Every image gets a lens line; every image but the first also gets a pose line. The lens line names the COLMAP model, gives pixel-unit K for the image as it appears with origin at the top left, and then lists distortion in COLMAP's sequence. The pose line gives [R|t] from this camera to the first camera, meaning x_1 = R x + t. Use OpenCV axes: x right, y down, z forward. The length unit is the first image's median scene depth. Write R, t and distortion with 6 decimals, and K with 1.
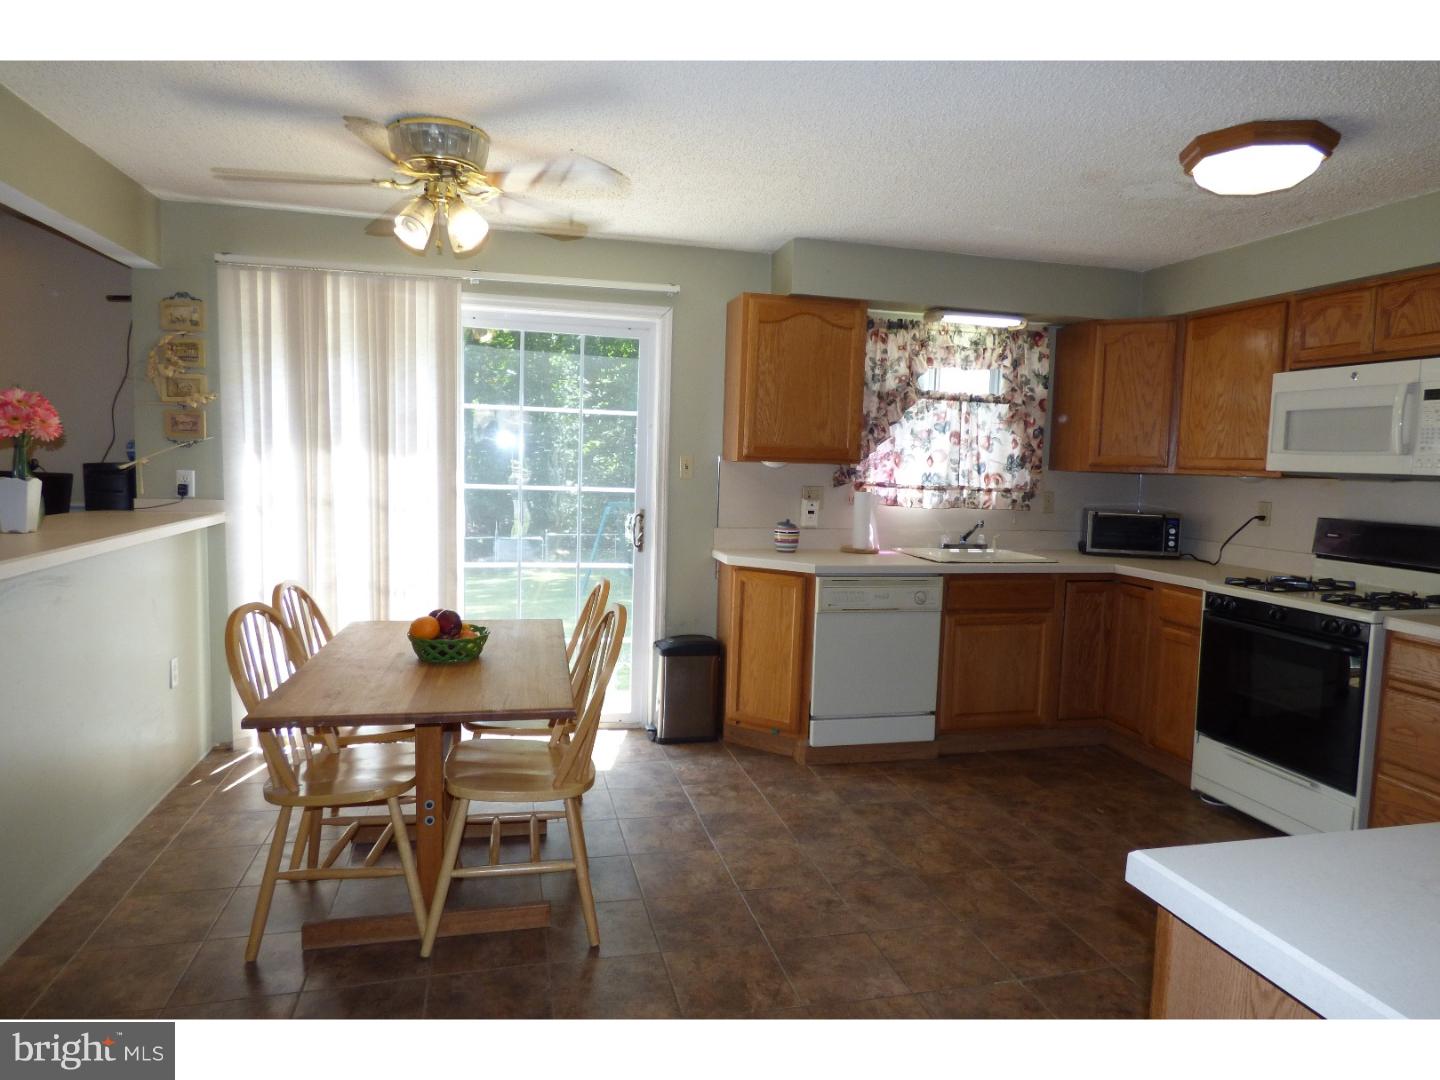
lens RADIAL K [[891.4, 0, 670.1], [0, 891.4, 533.4], [0, 0, 1]] dist [-0.028899, -0.001557]
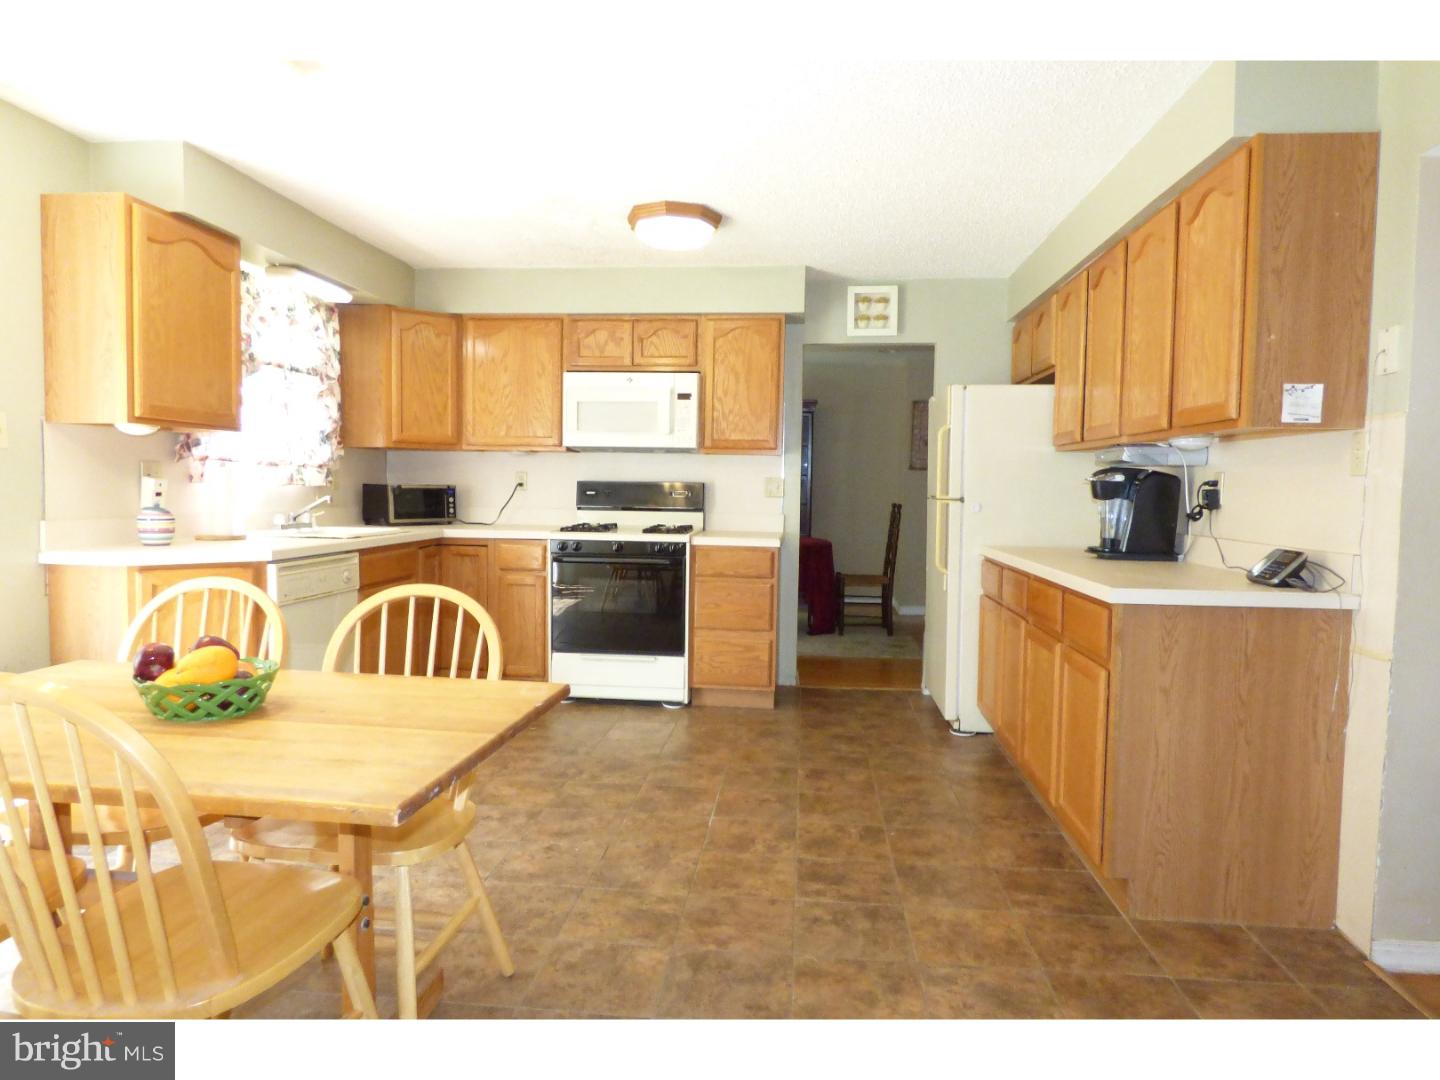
lens RADIAL K [[940.5, 0, 720.0], [0, 940.5, 540.0], [0, 0, 1]] dist [0.002596, -0.001981]
pose [[0.283729, -0.075947, 0.955892, -0.546805], [0.072515, 0.995703, 0.057586, 0.004981], [-0.956159, 0.052978, 0.288018, 0.325956]]
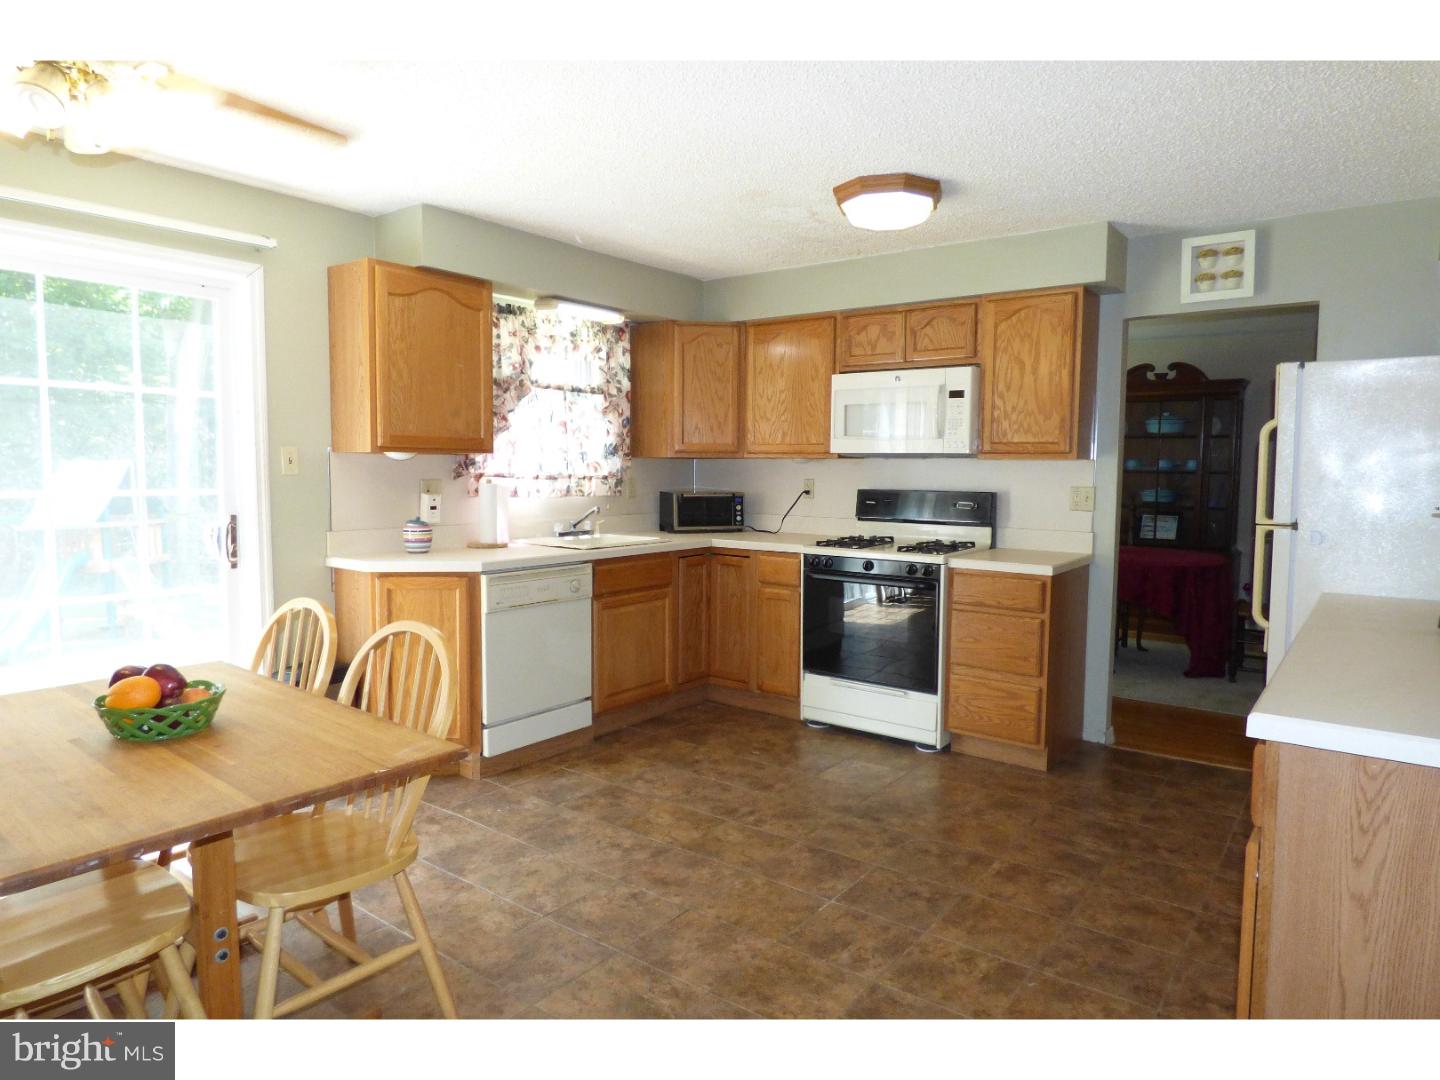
lens RADIAL K [[919.7, 0, 698.4], [0, 919.7, 537.7], [0, 0, 1]] dist [-0.012398, -0.000423]
pose [[0.758429, -0.072541, 0.647706, -0.275181], [0.067579, 0.997183, 0.032550, -0.006142], [-0.648242, 0.019084, 0.761195, 0.117398]]
